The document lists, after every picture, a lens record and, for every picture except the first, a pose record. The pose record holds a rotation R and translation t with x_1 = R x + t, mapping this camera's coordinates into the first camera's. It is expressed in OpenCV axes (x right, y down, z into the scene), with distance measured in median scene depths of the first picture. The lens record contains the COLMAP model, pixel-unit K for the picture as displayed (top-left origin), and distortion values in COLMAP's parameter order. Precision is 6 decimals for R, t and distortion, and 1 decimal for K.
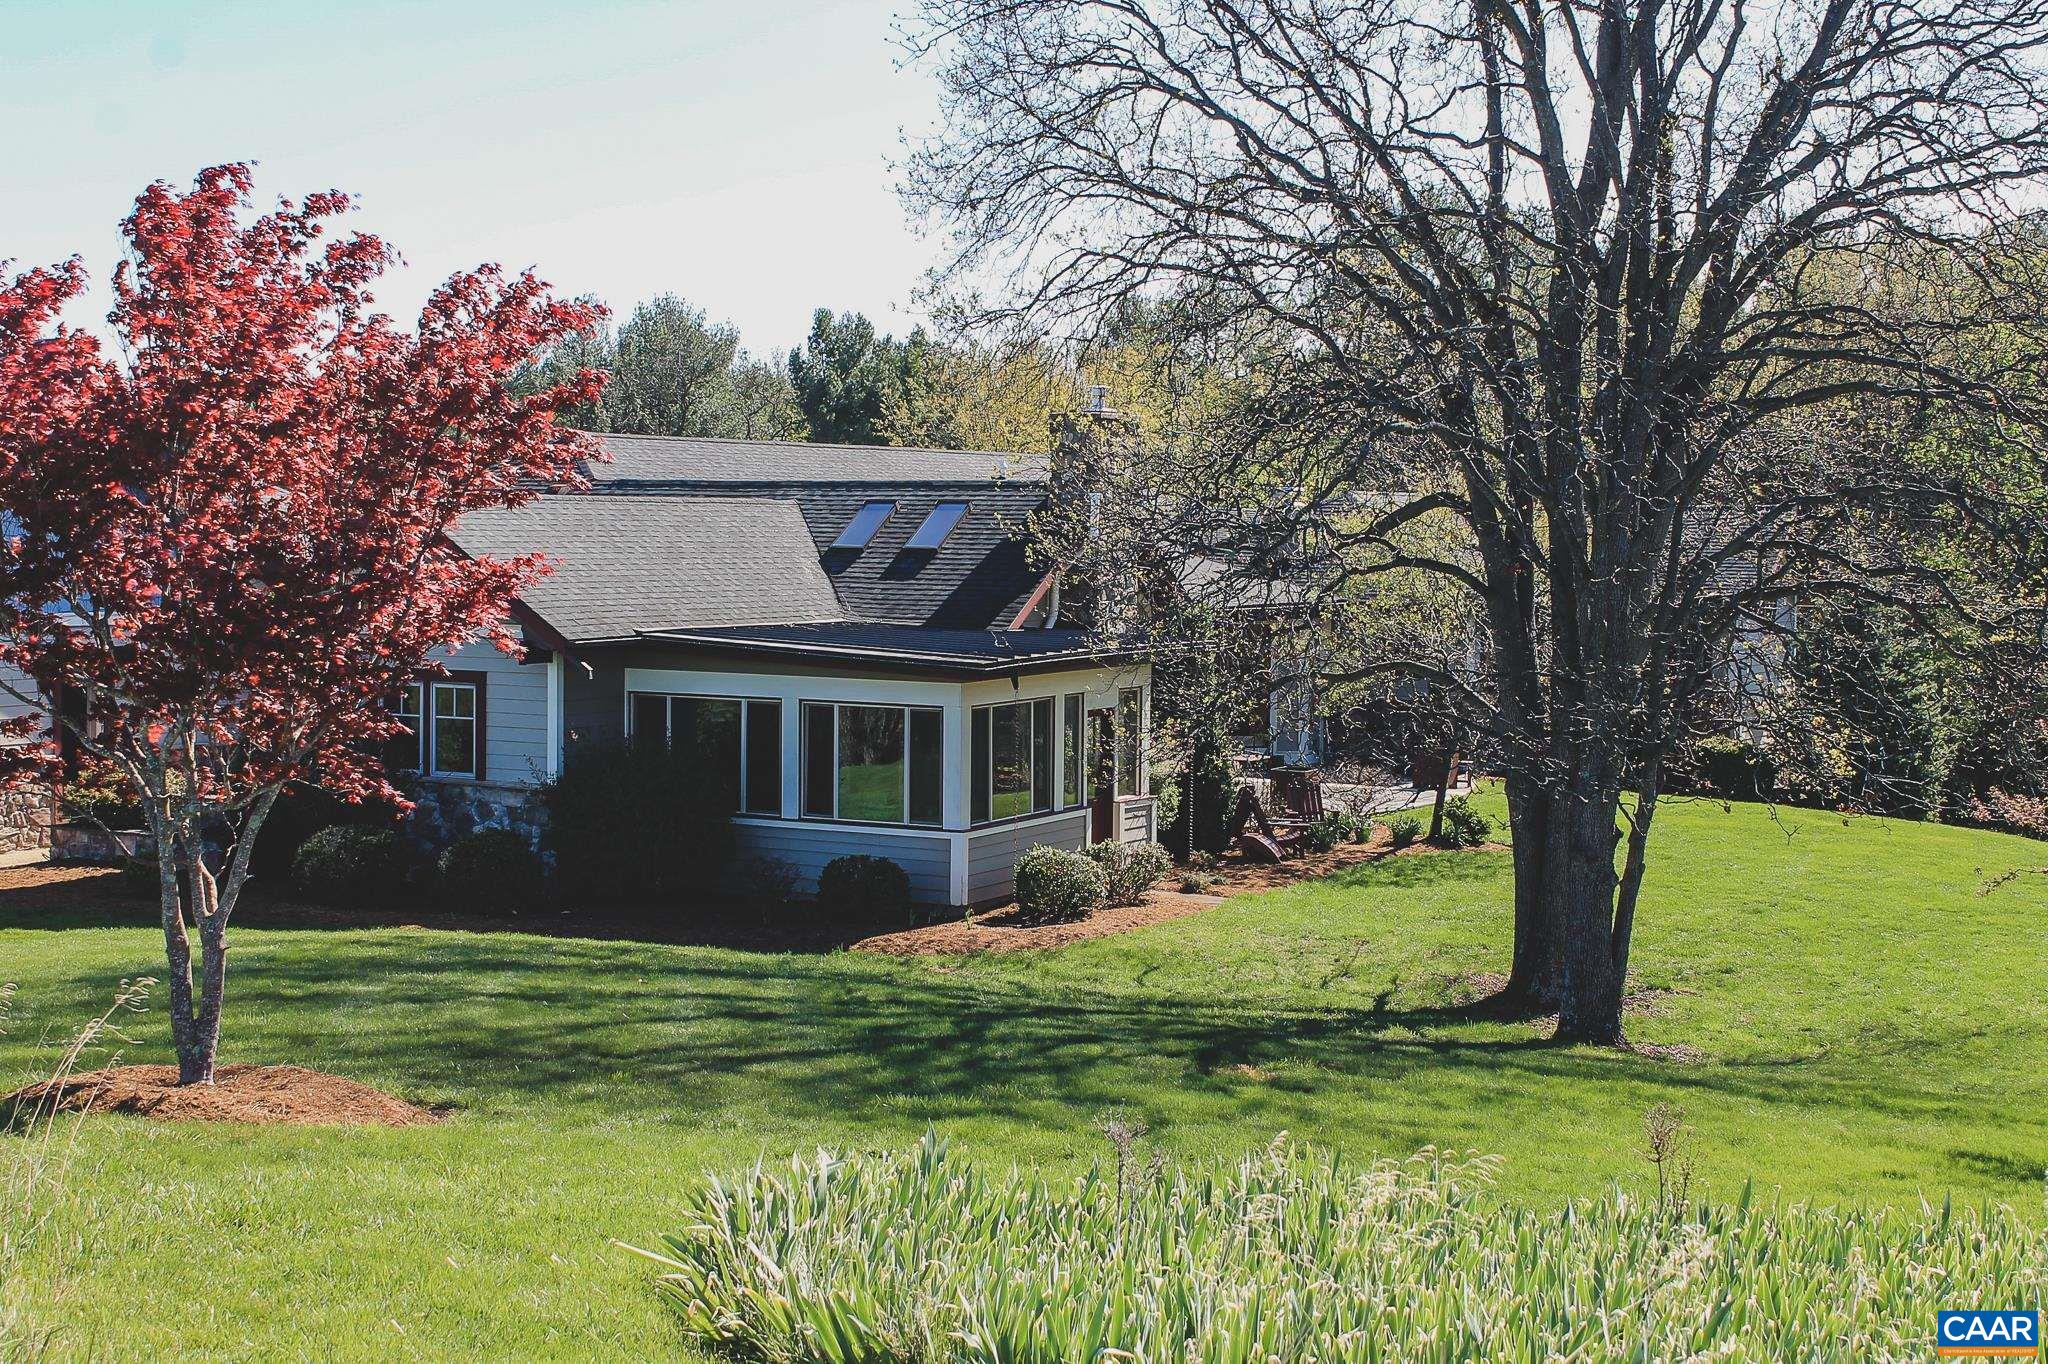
lens RADIAL K [[3027.8, 0, 1024.0], [0, 3027.8, 682.0], [0, 0, 1]] dist [-0.040701, 0.150698]
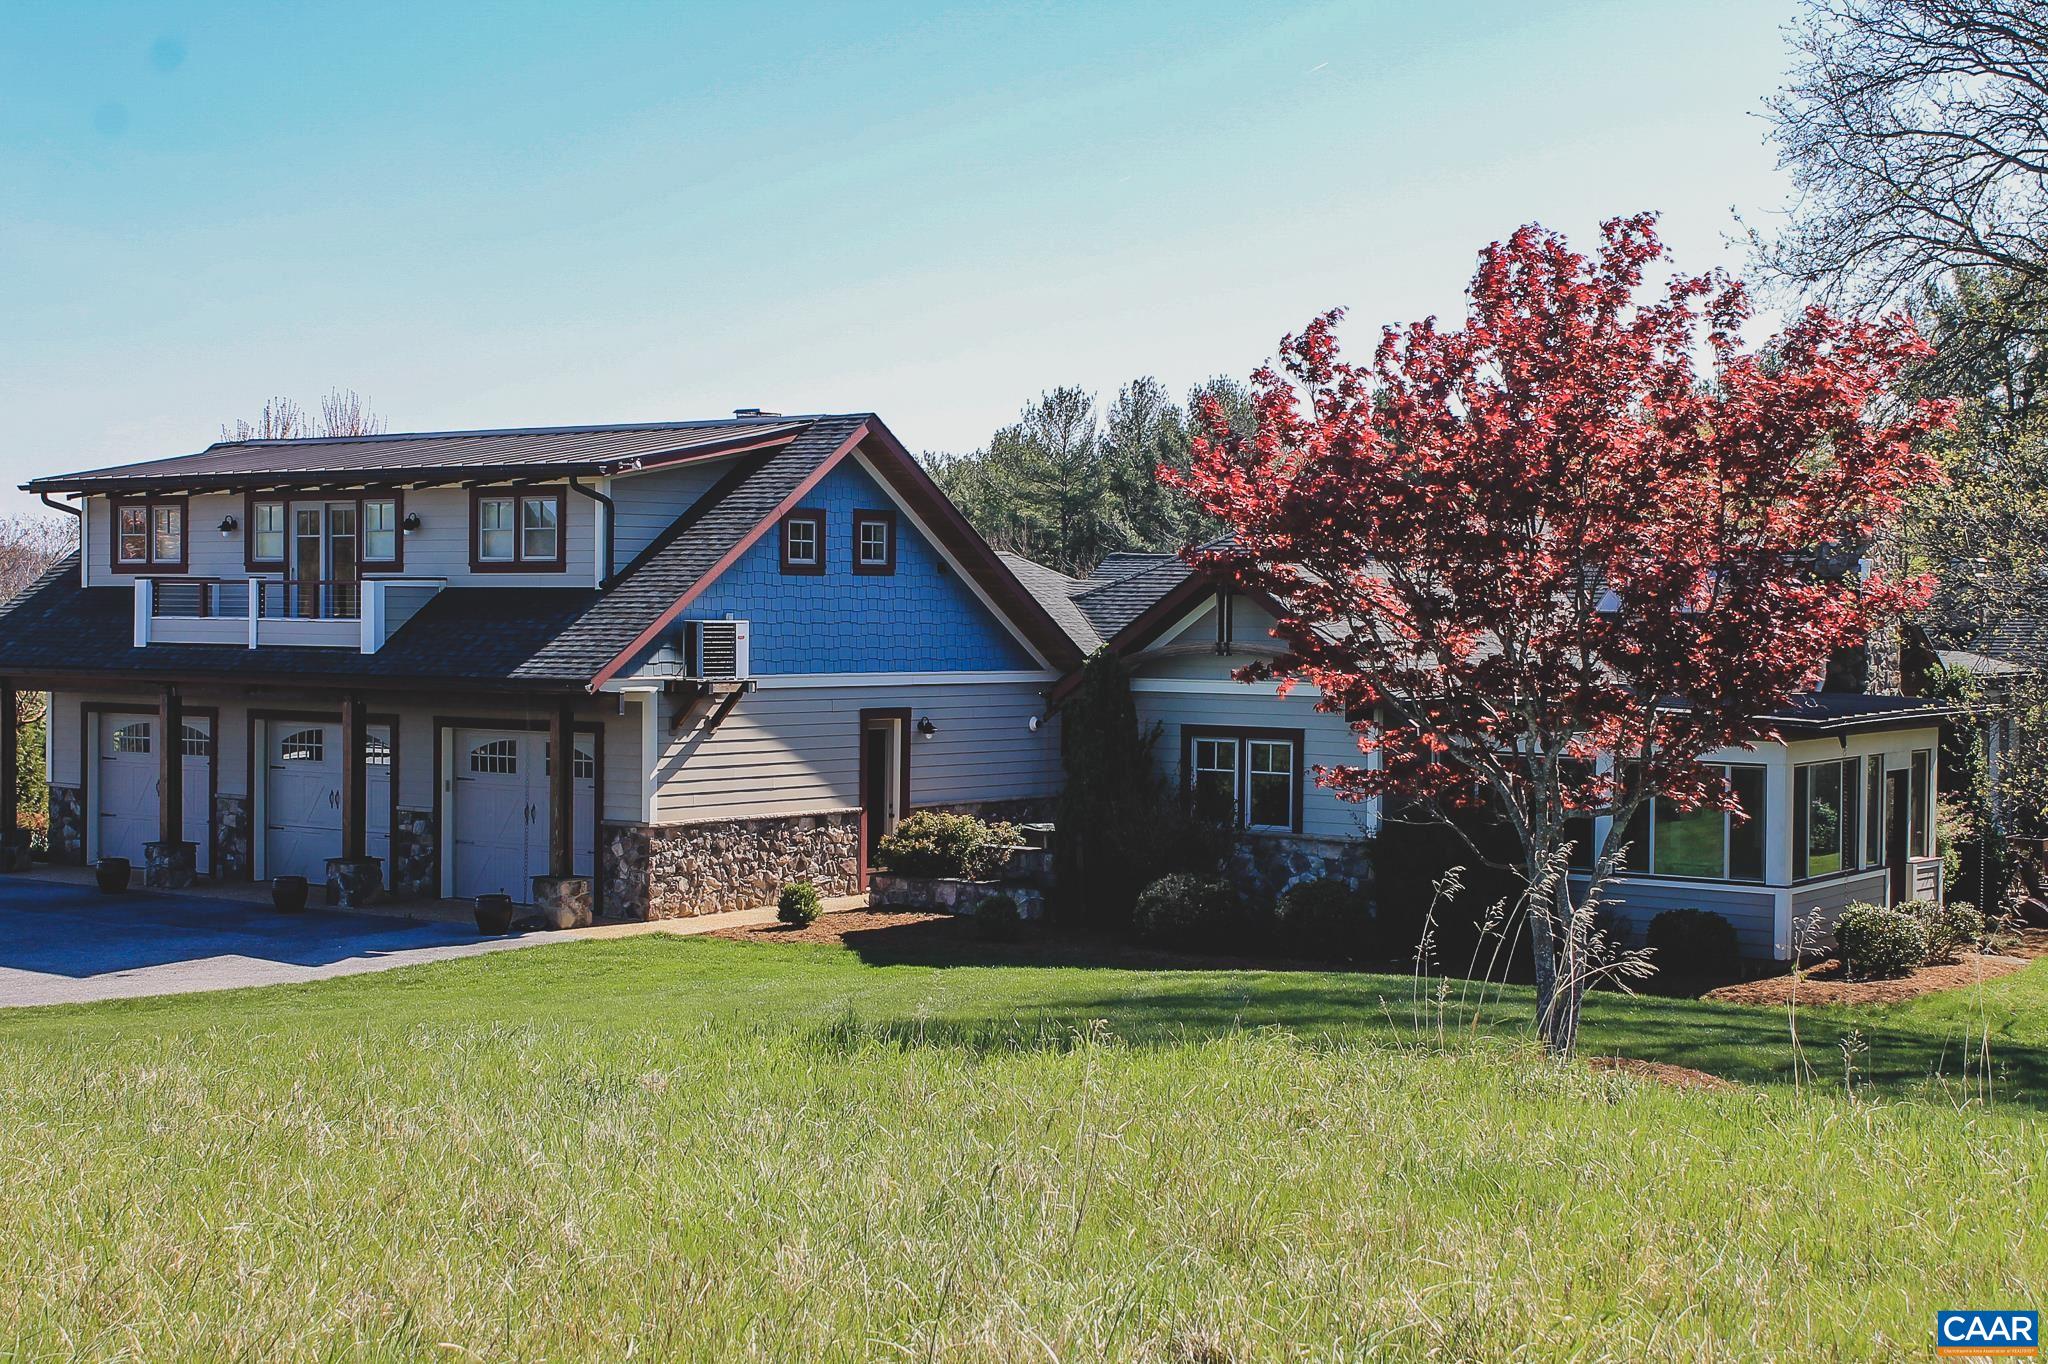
lens RADIAL K [[3027.8, 0, 1024.0], [0, 3027.8, 682.0], [0, 0, 1]] dist [-0.040701, 0.150698]
pose [[0.991566, 0.004552, -0.129521, -0.138573], [-0.008428, 0.999532, -0.029395, 0.011962], [0.129327, 0.030238, 0.991141, -0.041476]]
